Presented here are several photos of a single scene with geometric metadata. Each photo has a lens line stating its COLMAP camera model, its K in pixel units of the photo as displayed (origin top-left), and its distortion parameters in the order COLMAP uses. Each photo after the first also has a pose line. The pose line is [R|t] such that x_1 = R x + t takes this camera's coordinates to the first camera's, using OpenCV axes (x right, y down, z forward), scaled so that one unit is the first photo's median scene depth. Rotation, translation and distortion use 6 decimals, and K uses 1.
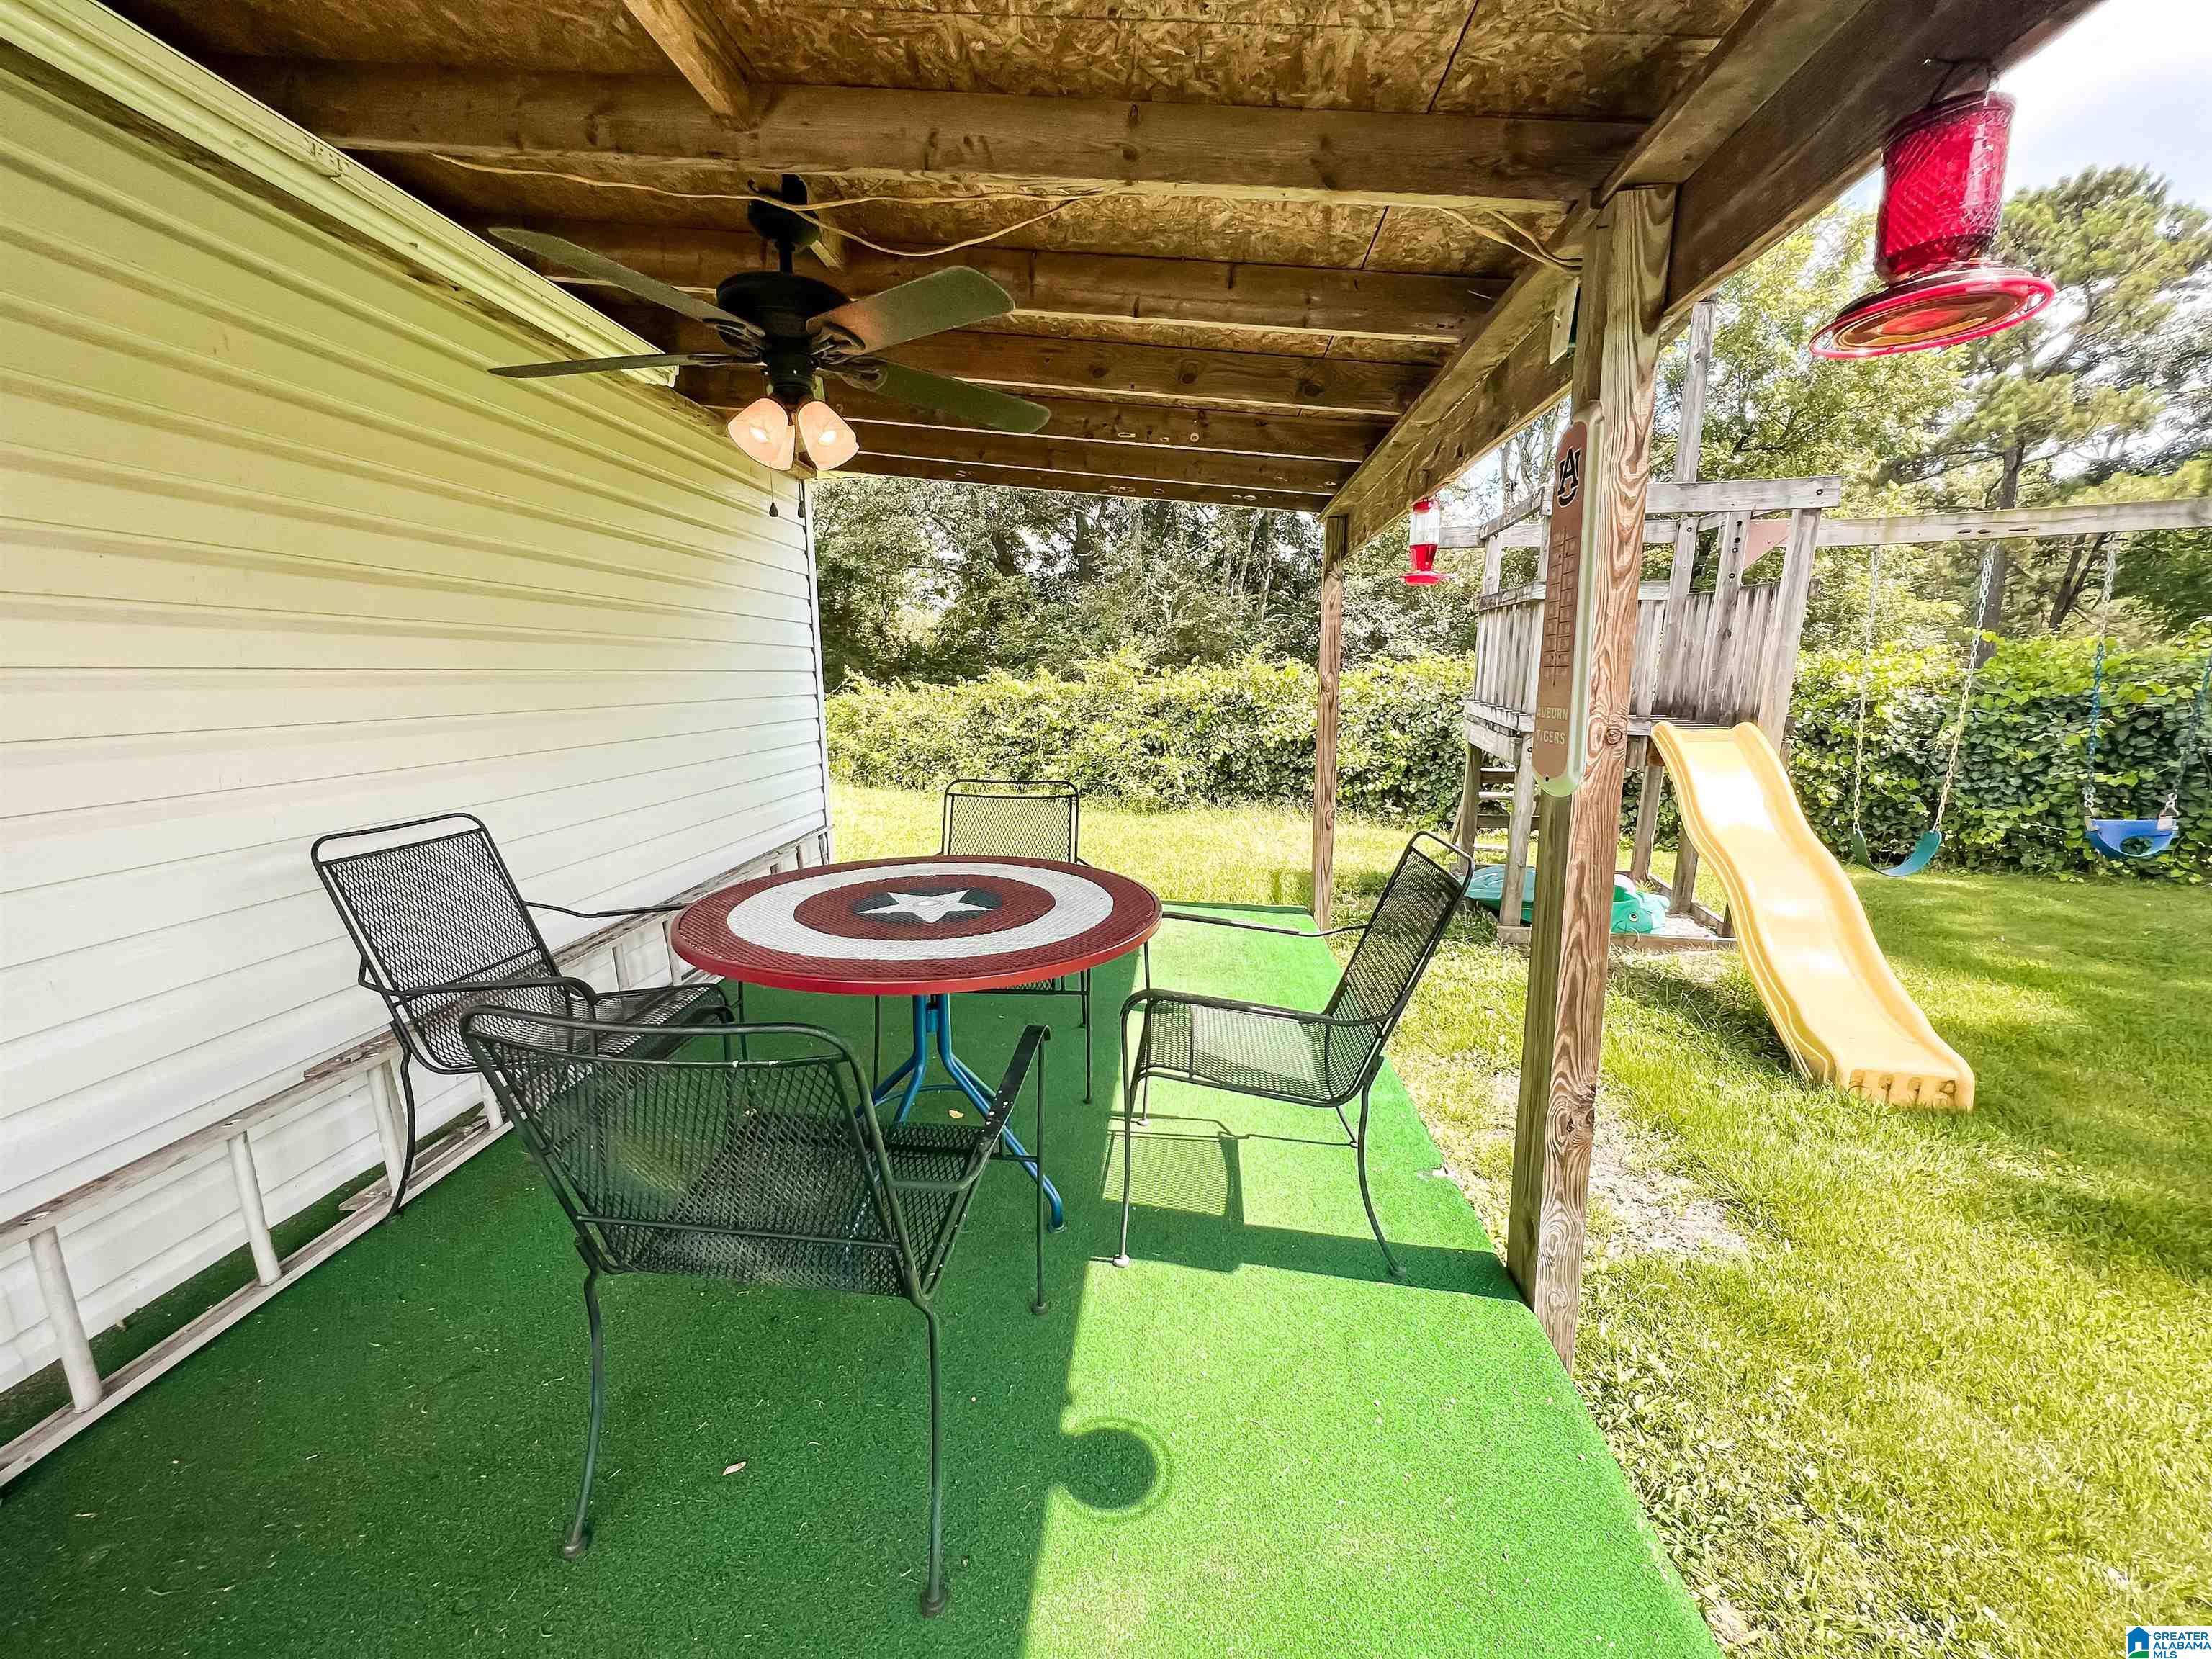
lens RADIAL K [[895.1, 0, 1107.6], [0, 895.1, 830.5], [0, 0, 1]] dist [-0.002382, 0.000586]
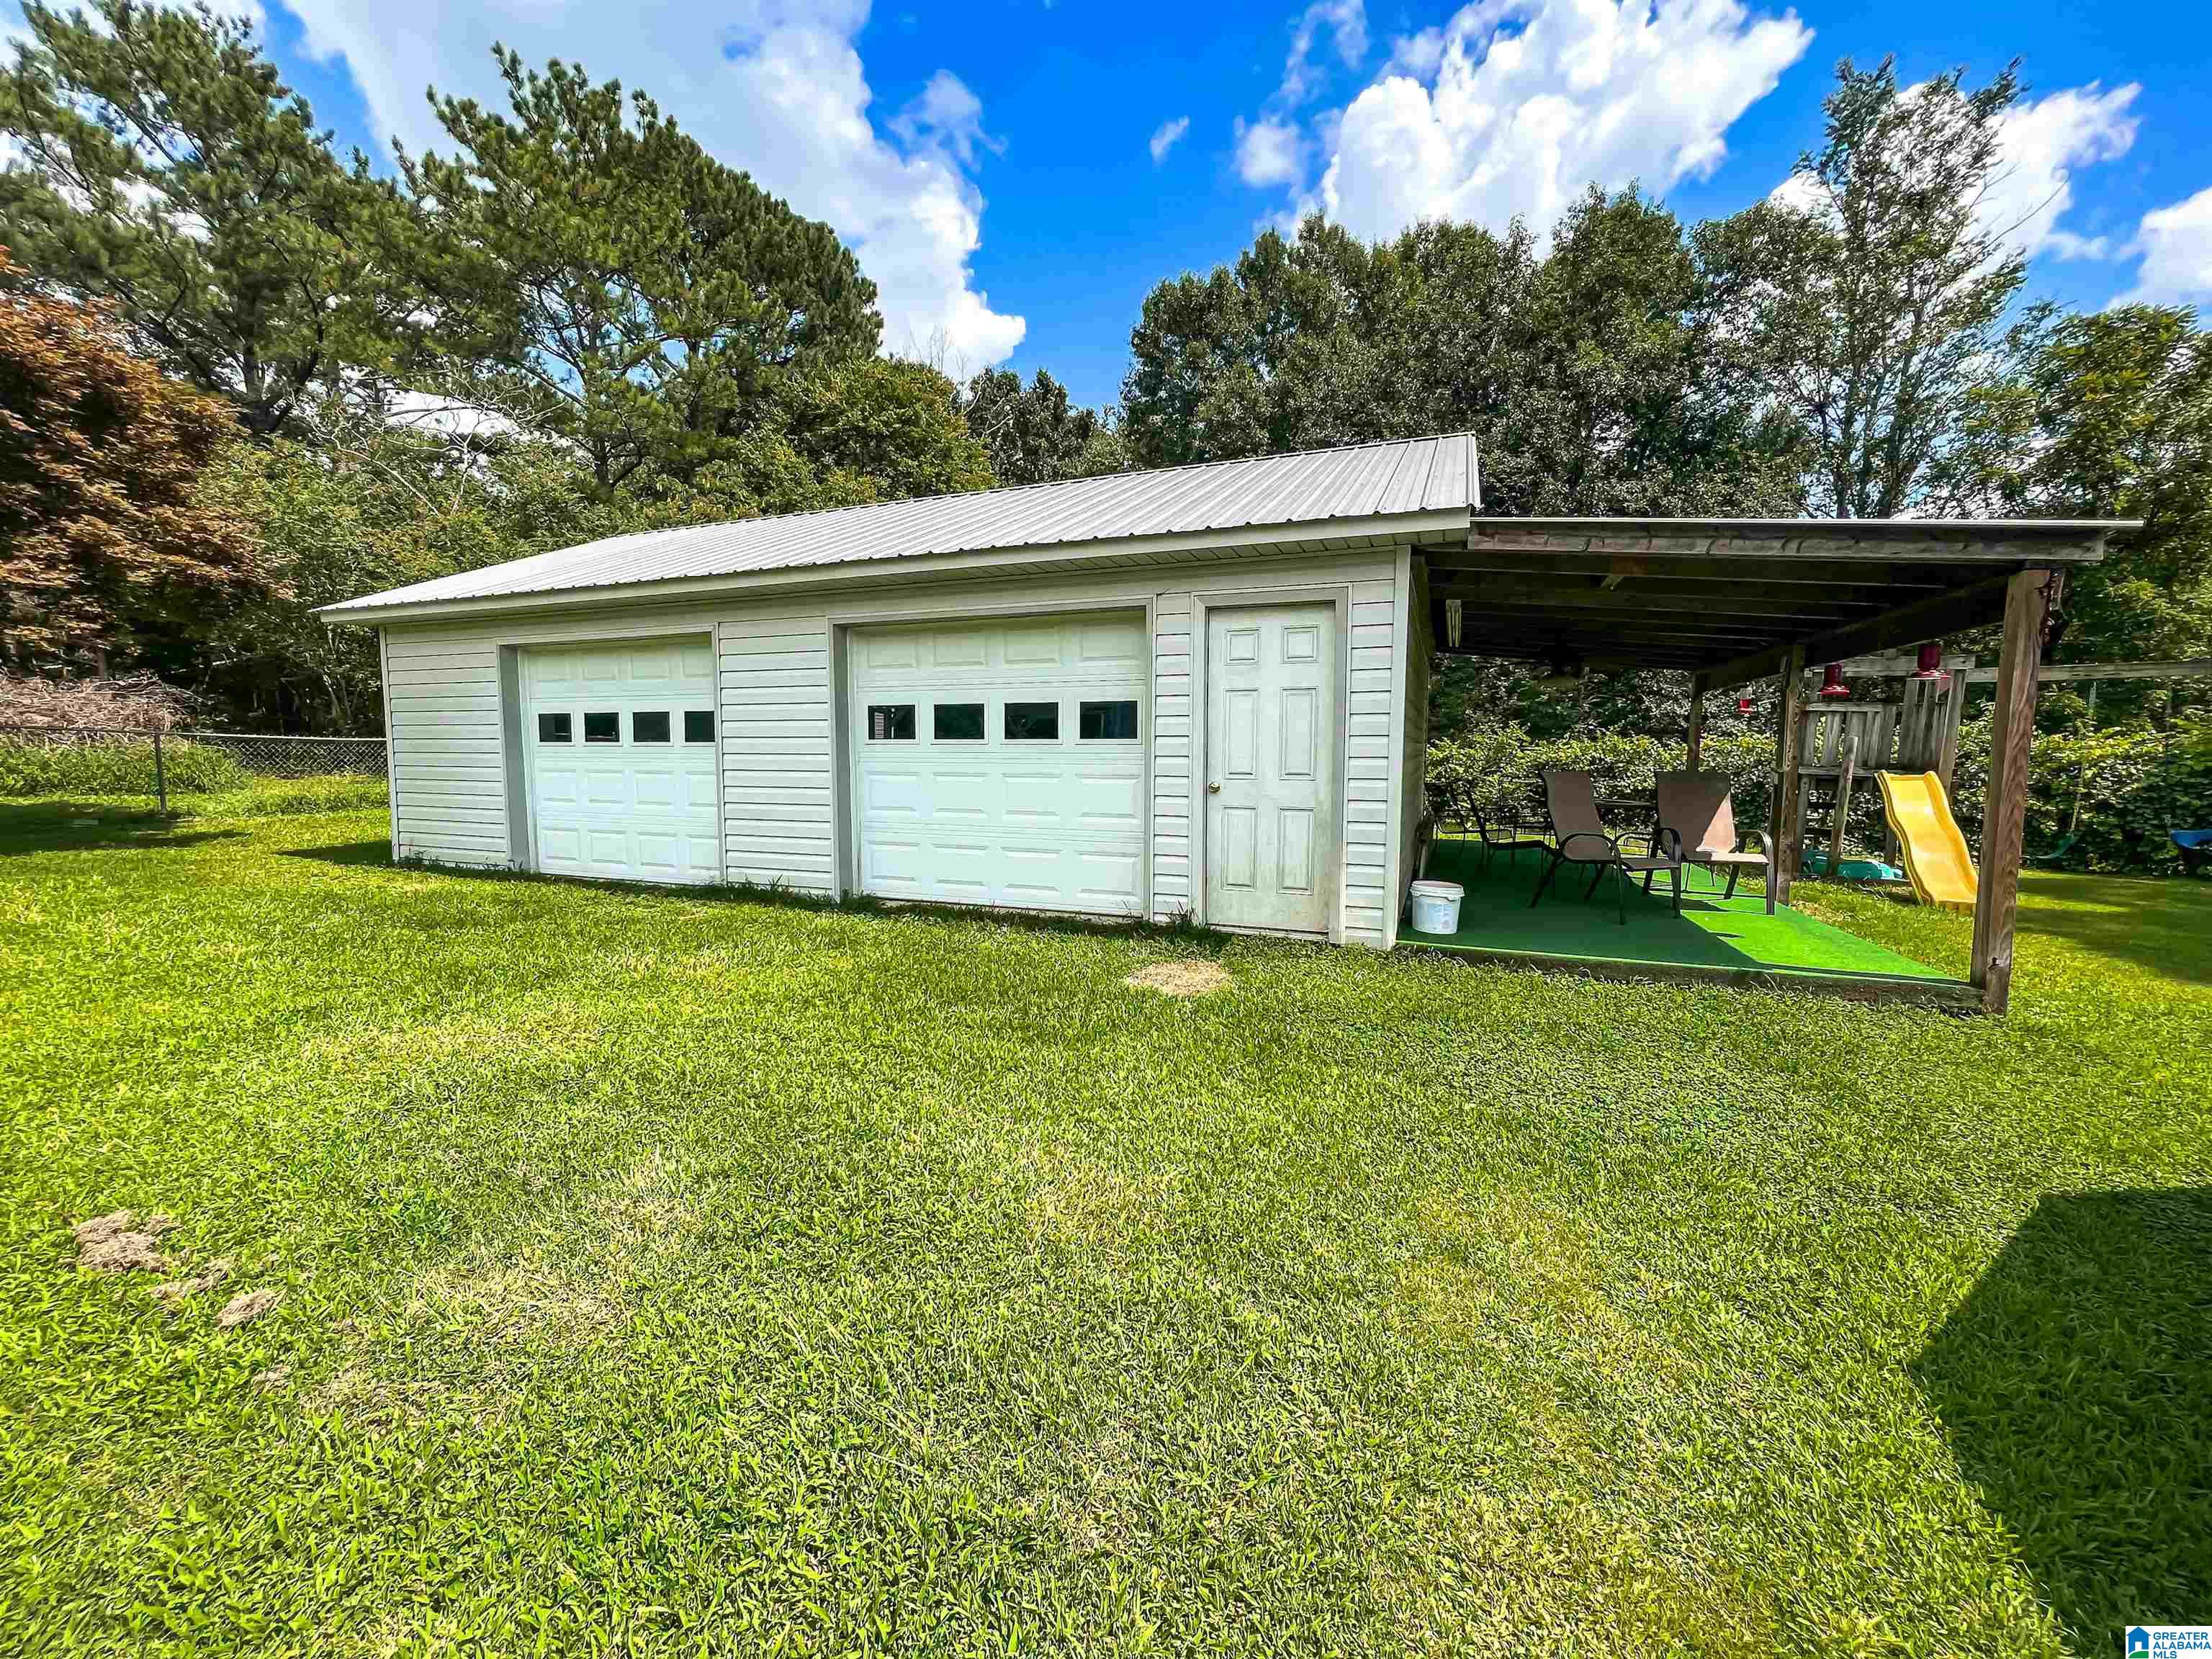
lens RADIAL K [[895.1, 0, 1099.5], [0, 895.1, 824.6], [0, 0, 1]] dist [-0.002382, 0.000586]
pose [[0.959425, 0.036874, -0.279543, -0.246446], [-0.059326, 0.995618, -0.072283, 0.121097], [0.275652, 0.085934, 0.957409, -0.682667]]
